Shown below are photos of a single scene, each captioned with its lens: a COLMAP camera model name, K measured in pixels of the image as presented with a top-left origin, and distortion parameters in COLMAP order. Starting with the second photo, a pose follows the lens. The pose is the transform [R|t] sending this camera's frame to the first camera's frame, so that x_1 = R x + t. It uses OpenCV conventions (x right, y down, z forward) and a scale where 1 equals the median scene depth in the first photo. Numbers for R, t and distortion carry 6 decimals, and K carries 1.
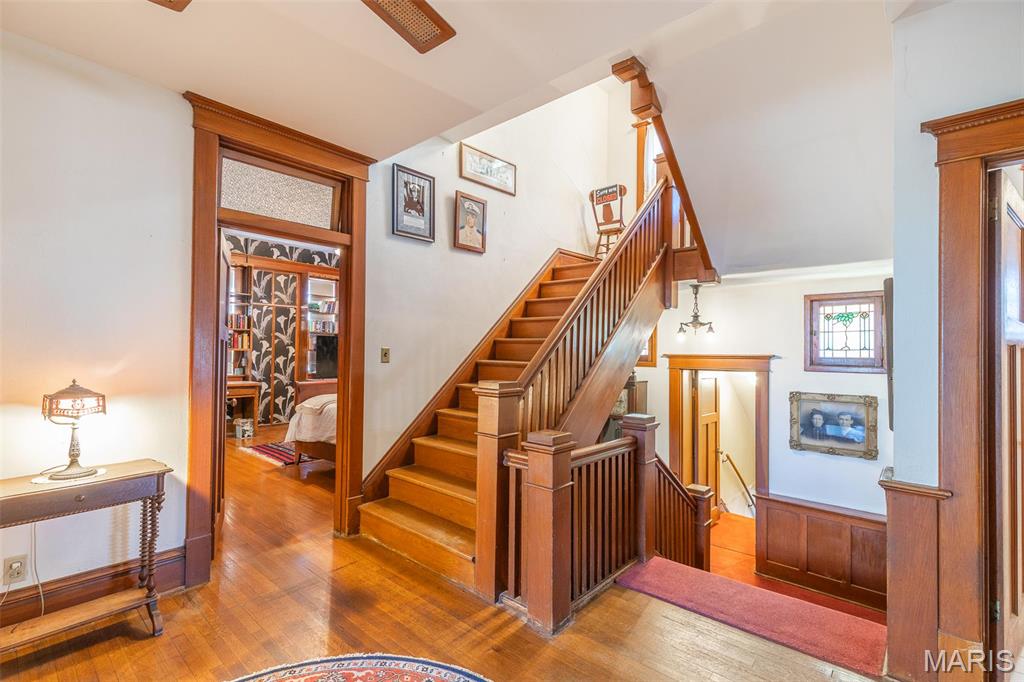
lens RADIAL K [[466.3, 0, 512.8], [0, 466.3, 346.0], [0, 0, 1]] dist [0.007058, -0.001484]
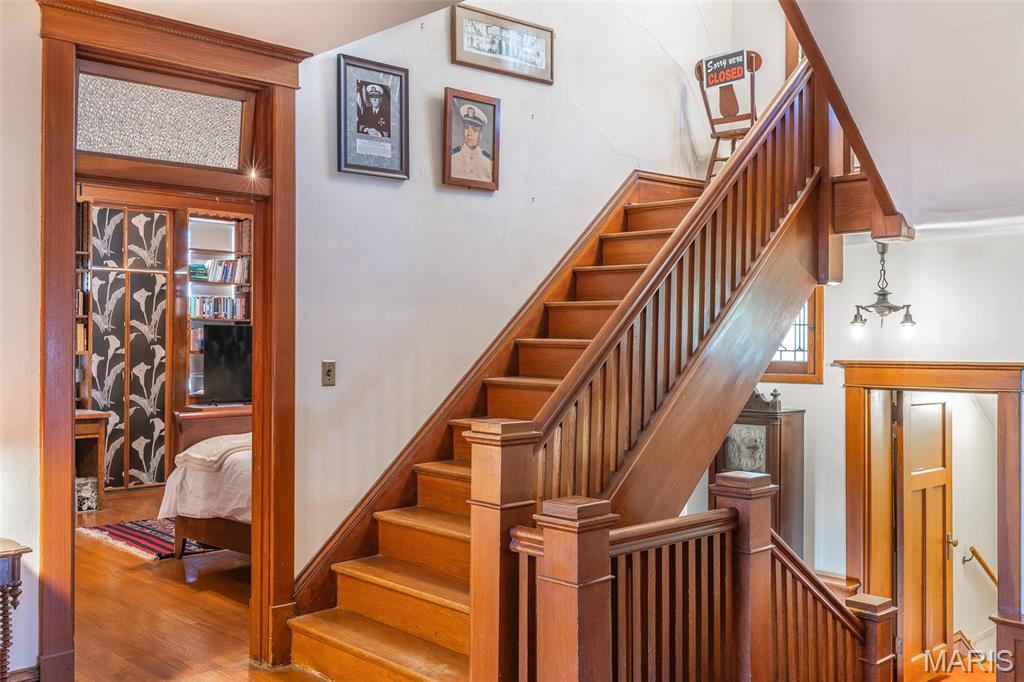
lens RADIAL K [[984.3, 0, 522.4], [0, 984.3, 335.0], [0, 0, 1]] dist [-0.013264, 0.000000]
pose [[0.997370, -0.008050, -0.072036, 0.033224], [0.008687, 0.999926, 0.008529, -0.018575], [0.071962, -0.009132, 0.997366, -0.120723]]
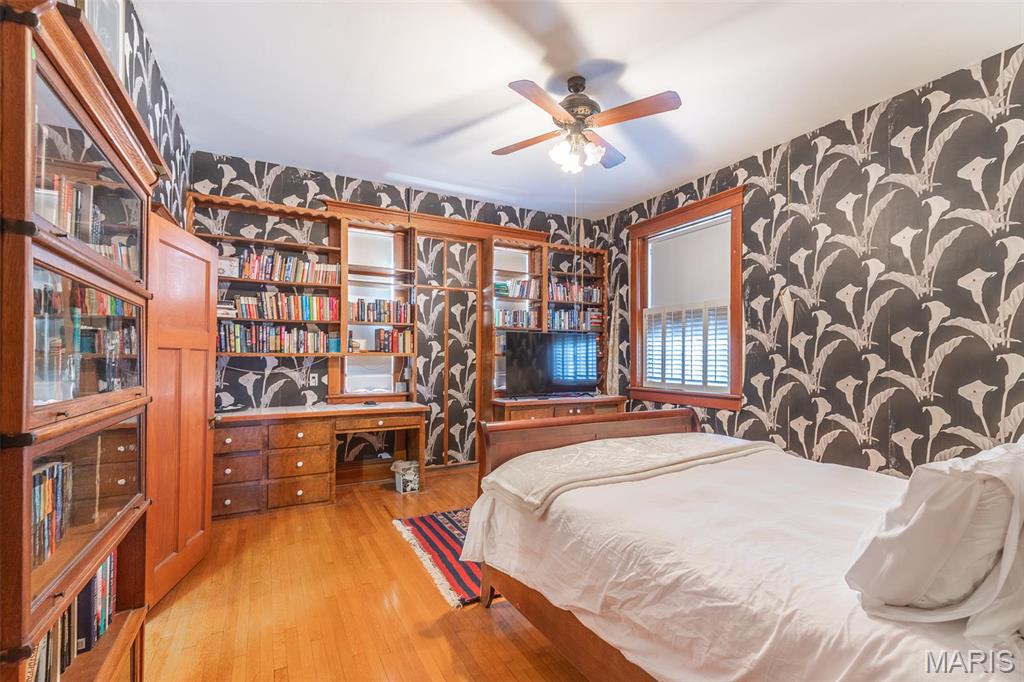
lens RADIAL K [[466.3, 0, 512.1], [0, 466.3, 348.5], [0, 0, 1]] dist [0.007058, -0.001484]
pose [[0.938046, -0.014868, -0.346191, -0.205001], [0.013632, 0.999889, -0.006005, 0.004931], [0.346242, 0.000913, 0.938145, 0.430692]]
